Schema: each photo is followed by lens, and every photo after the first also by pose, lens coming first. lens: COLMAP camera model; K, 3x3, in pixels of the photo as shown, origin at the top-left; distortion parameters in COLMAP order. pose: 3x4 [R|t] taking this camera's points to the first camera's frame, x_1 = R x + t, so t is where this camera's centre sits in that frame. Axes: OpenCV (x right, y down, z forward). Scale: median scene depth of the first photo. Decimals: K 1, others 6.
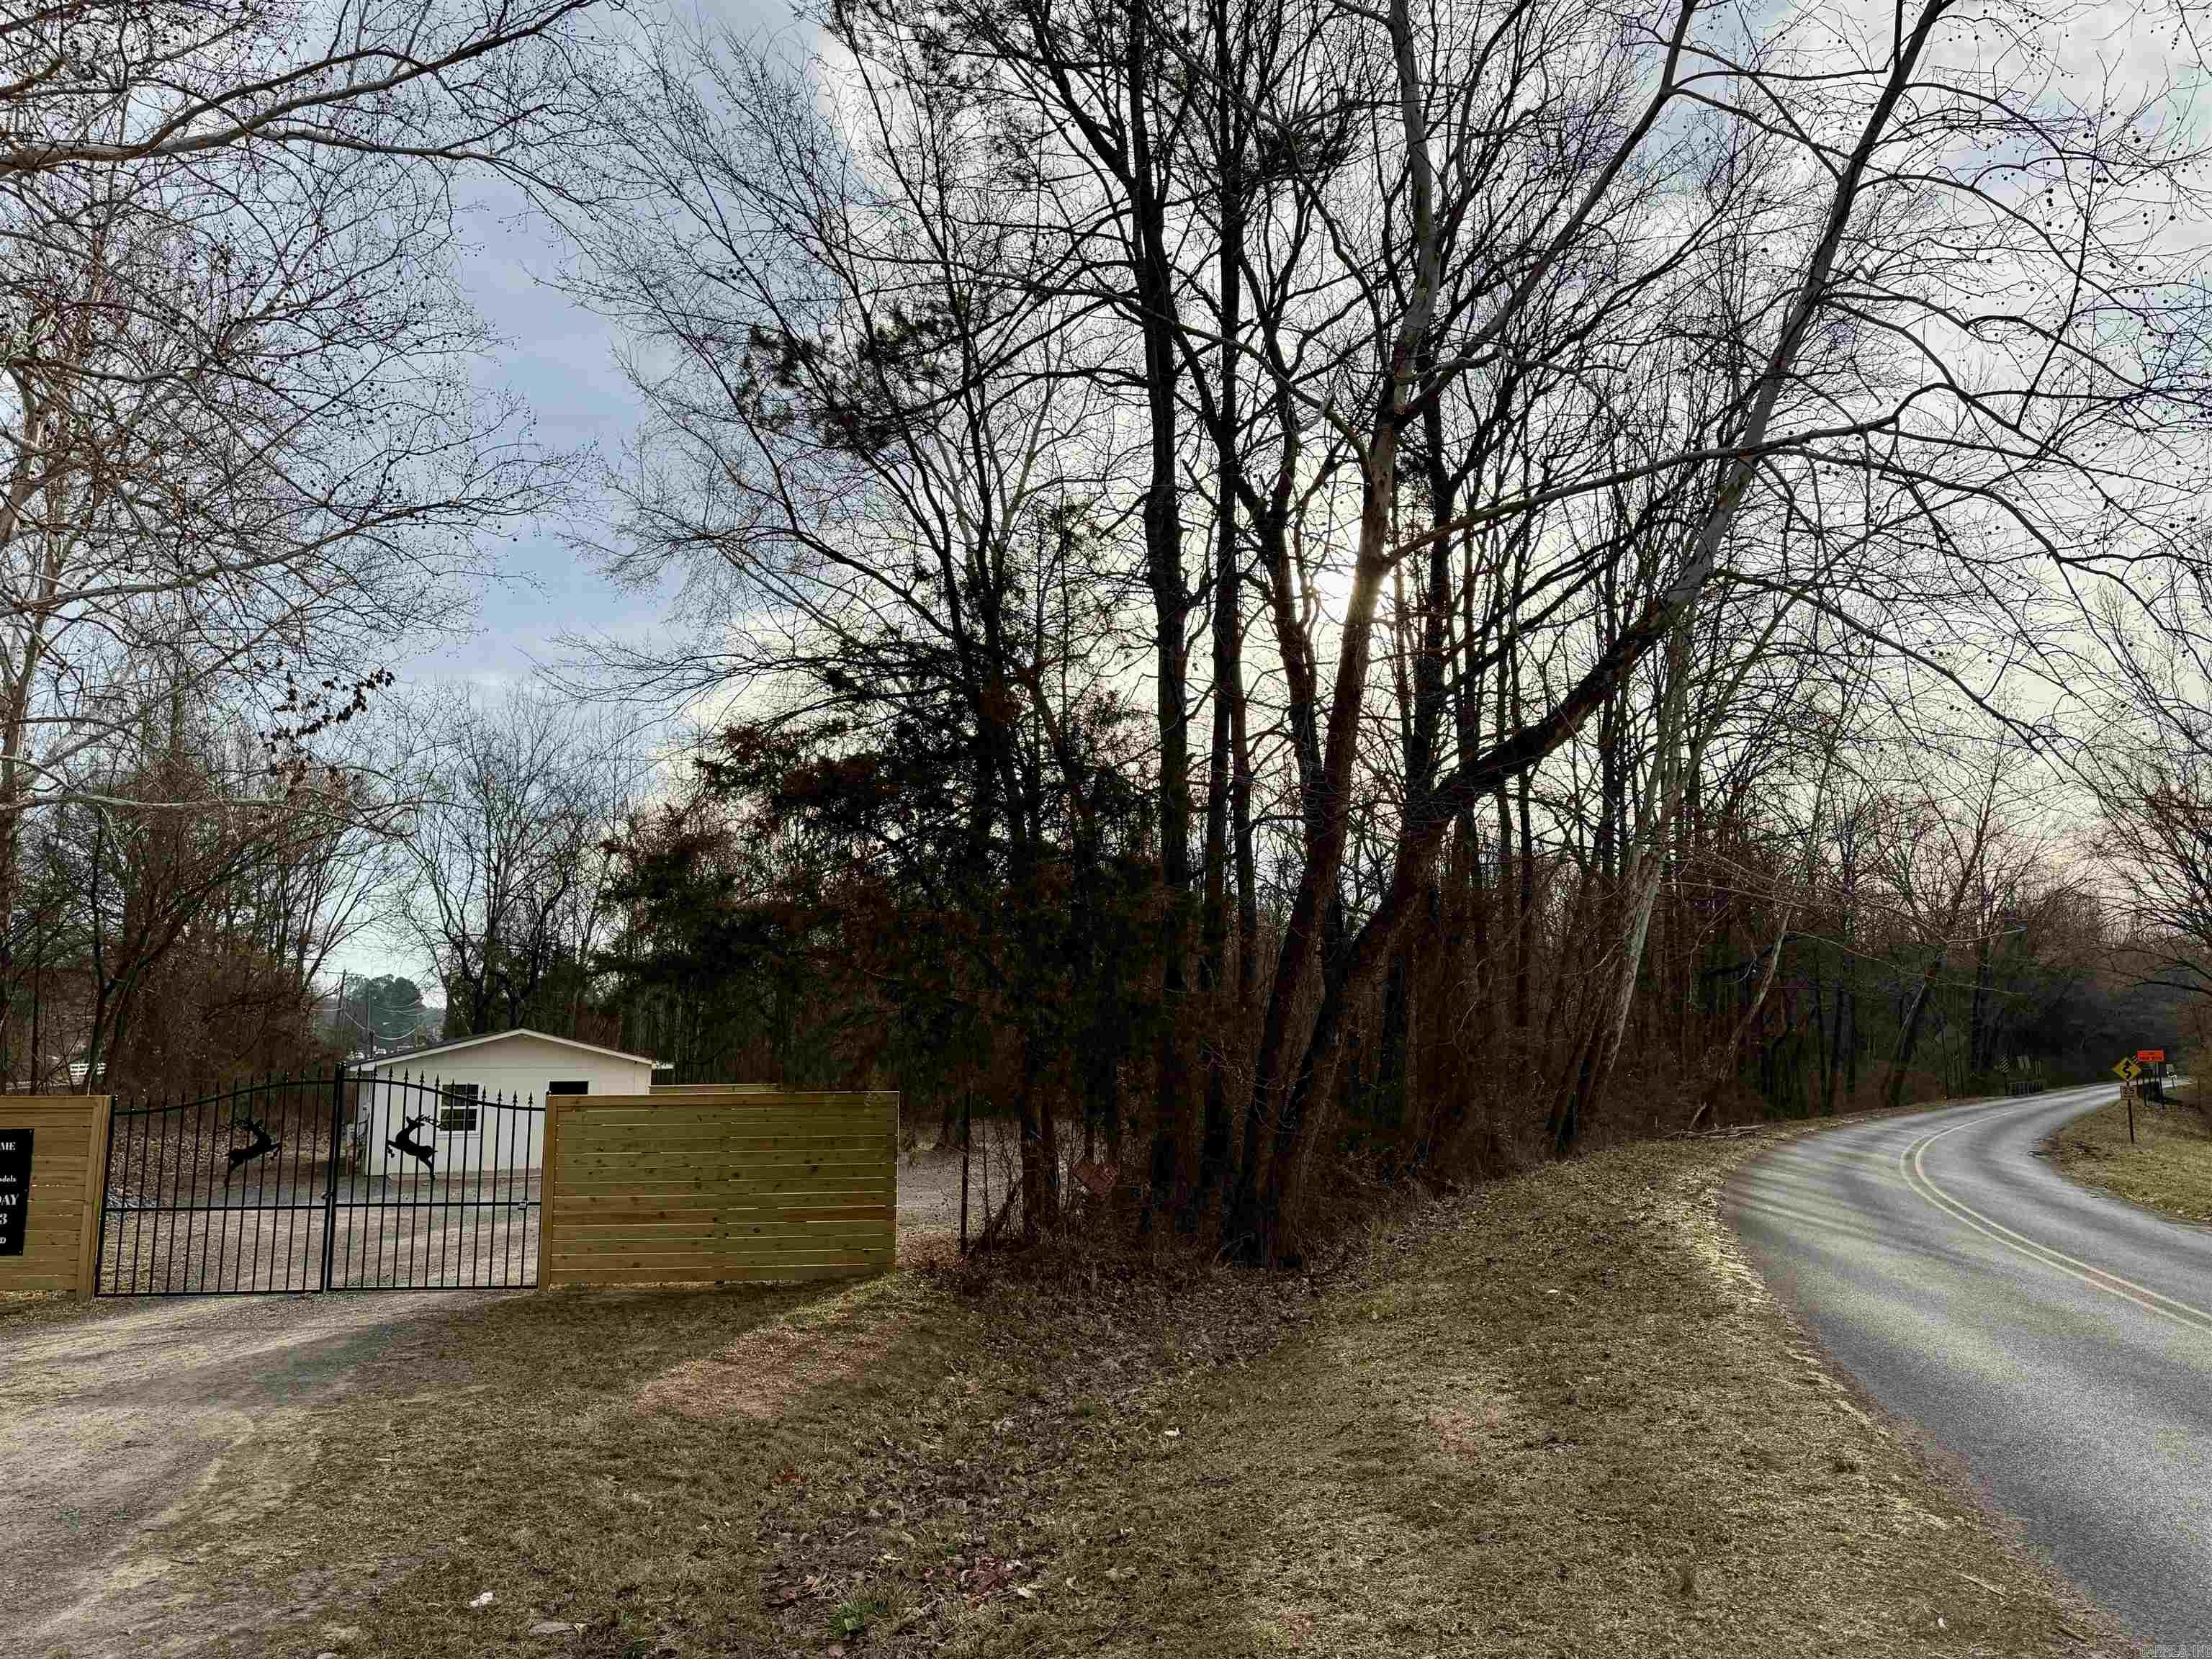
lens RADIAL K [[1530.5, 0, 1111.1], [0, 1530.5, 825.4], [0, 0, 1]] dist [-0.002352, -0.012922]
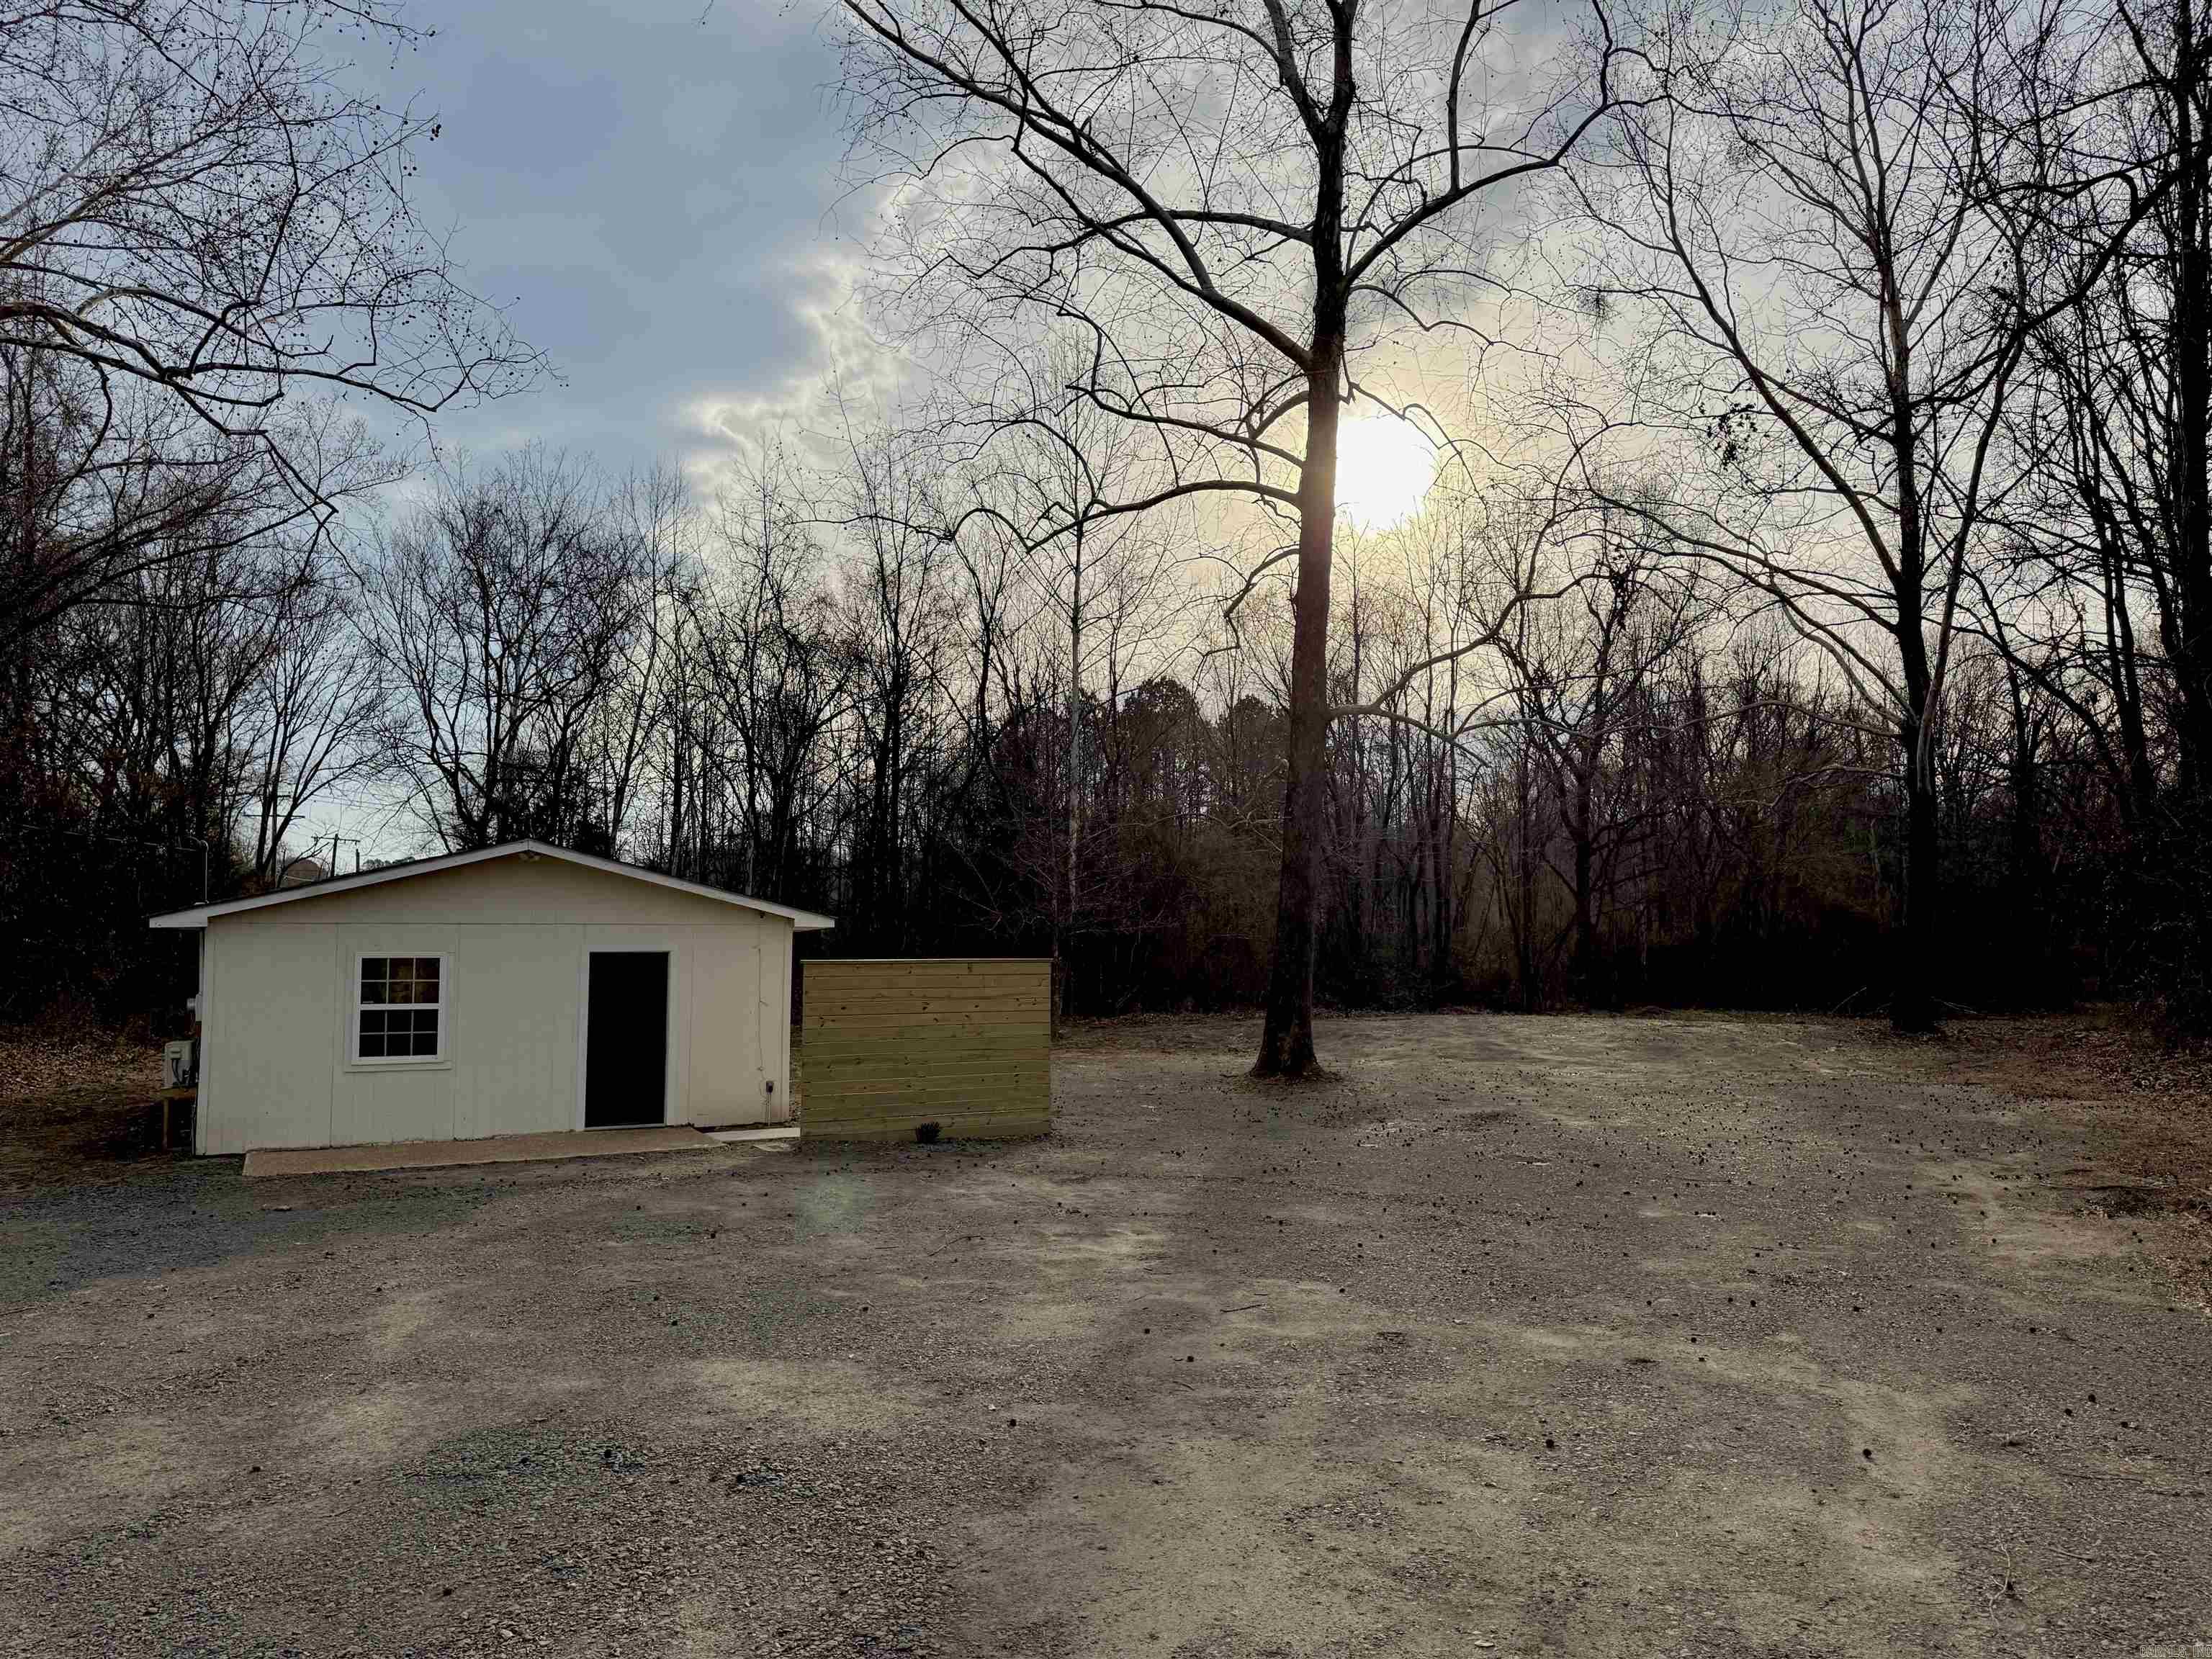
lens RADIAL K [[1530.5, 0, 1116.6], [0, 1530.5, 886.0], [0, 0, 1]] dist [-0.002352, -0.012922]
pose [[0.999955, 0.003867, -0.008635, -0.463878], [-0.002881, 0.993763, 0.111475, 0.216961], [0.009012, -0.111445, 0.993730, 1.231677]]
